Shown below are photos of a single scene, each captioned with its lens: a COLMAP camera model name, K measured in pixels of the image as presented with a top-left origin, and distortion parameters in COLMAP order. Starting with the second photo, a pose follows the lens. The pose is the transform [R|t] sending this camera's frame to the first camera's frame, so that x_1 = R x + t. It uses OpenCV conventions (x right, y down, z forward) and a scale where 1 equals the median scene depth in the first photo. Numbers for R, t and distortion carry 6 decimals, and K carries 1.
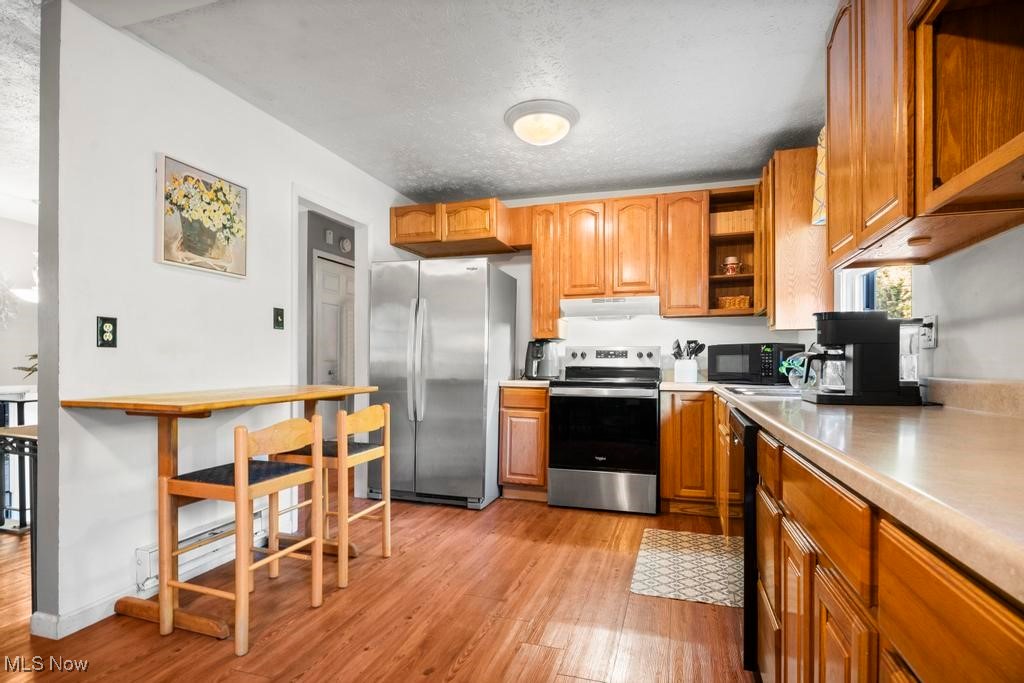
lens RADIAL K [[525.0, 0, 518.0], [0, 525.0, 366.4], [0, 0, 1]] dist [-0.010230, 0.003162]
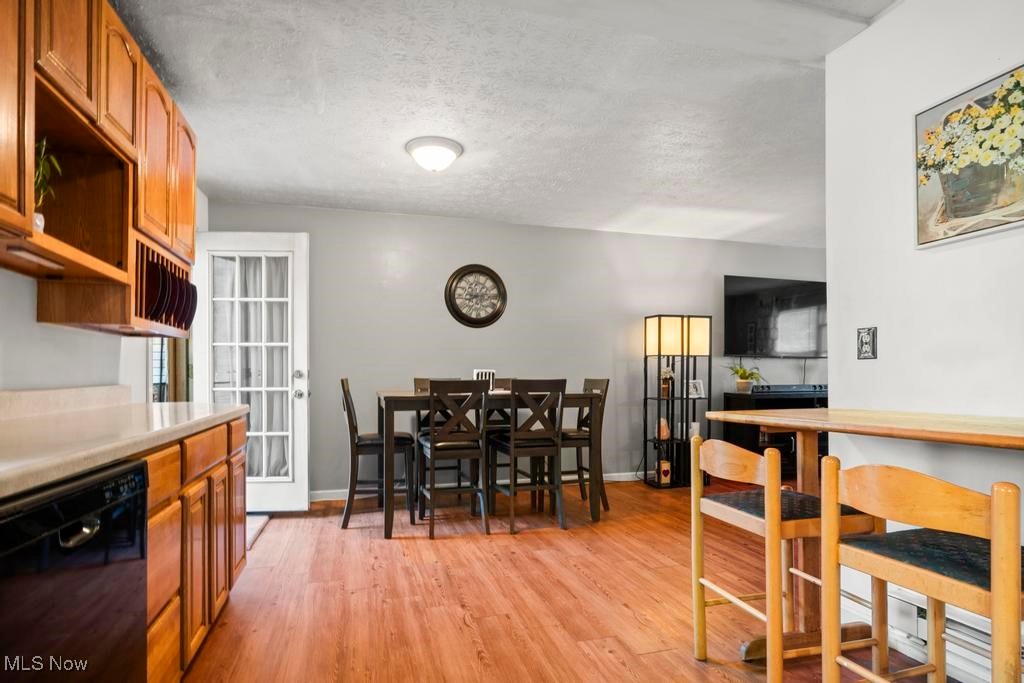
lens RADIAL K [[525.0, 0, 511.8], [0, 525.0, 376.9], [0, 0, 1]] dist [-0.010230, 0.003162]
pose [[-0.835248, 0.000119, -0.549873, 0.171201], [-0.000444, 1.000000, 0.000892, -0.002586], [0.549873, 0.000989, -0.835248, 0.818537]]
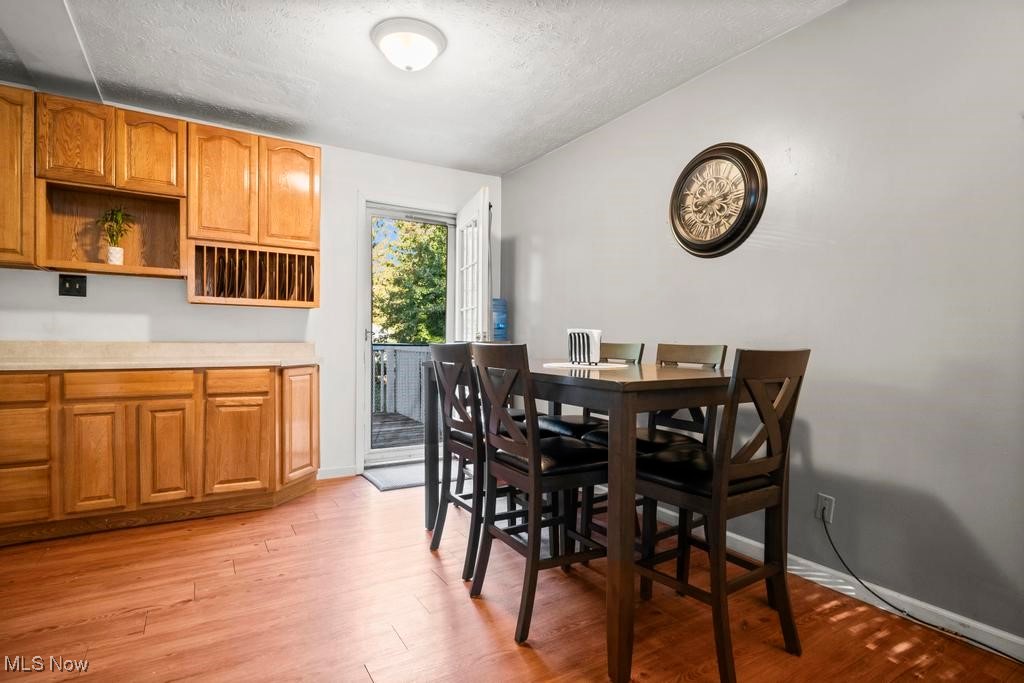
lens RADIAL K [[525.0, 0, 509.2], [0, 525.0, 348.8], [0, 0, 1]] dist [-0.010230, 0.003162]
pose [[-0.749429, -0.022675, 0.661697, -0.725473], [-0.012551, 0.999720, 0.020043, -0.003450], [-0.661966, 0.006716, -0.749504, 0.446564]]
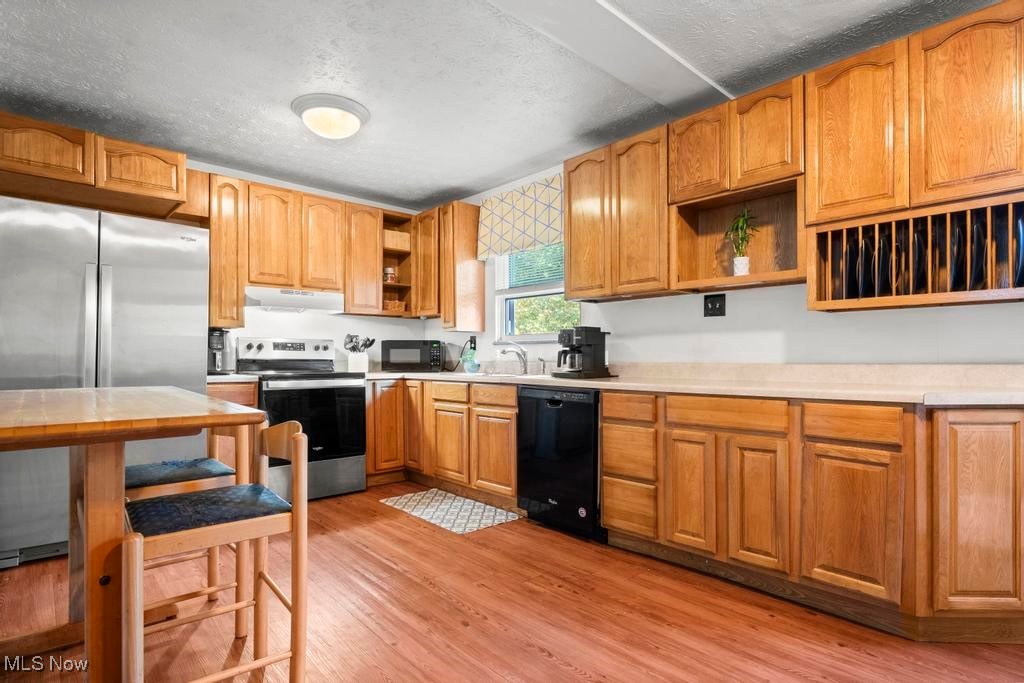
lens RADIAL K [[525.0, 0, 508.2], [0, 525.0, 360.6], [0, 0, 1]] dist [-0.010230, 0.003162]
pose [[0.507189, -0.006971, 0.861807, -0.518686], [0.004711, 0.999975, 0.005316, 0.000451], [-0.861822, 0.001364, 0.507209, 0.155674]]
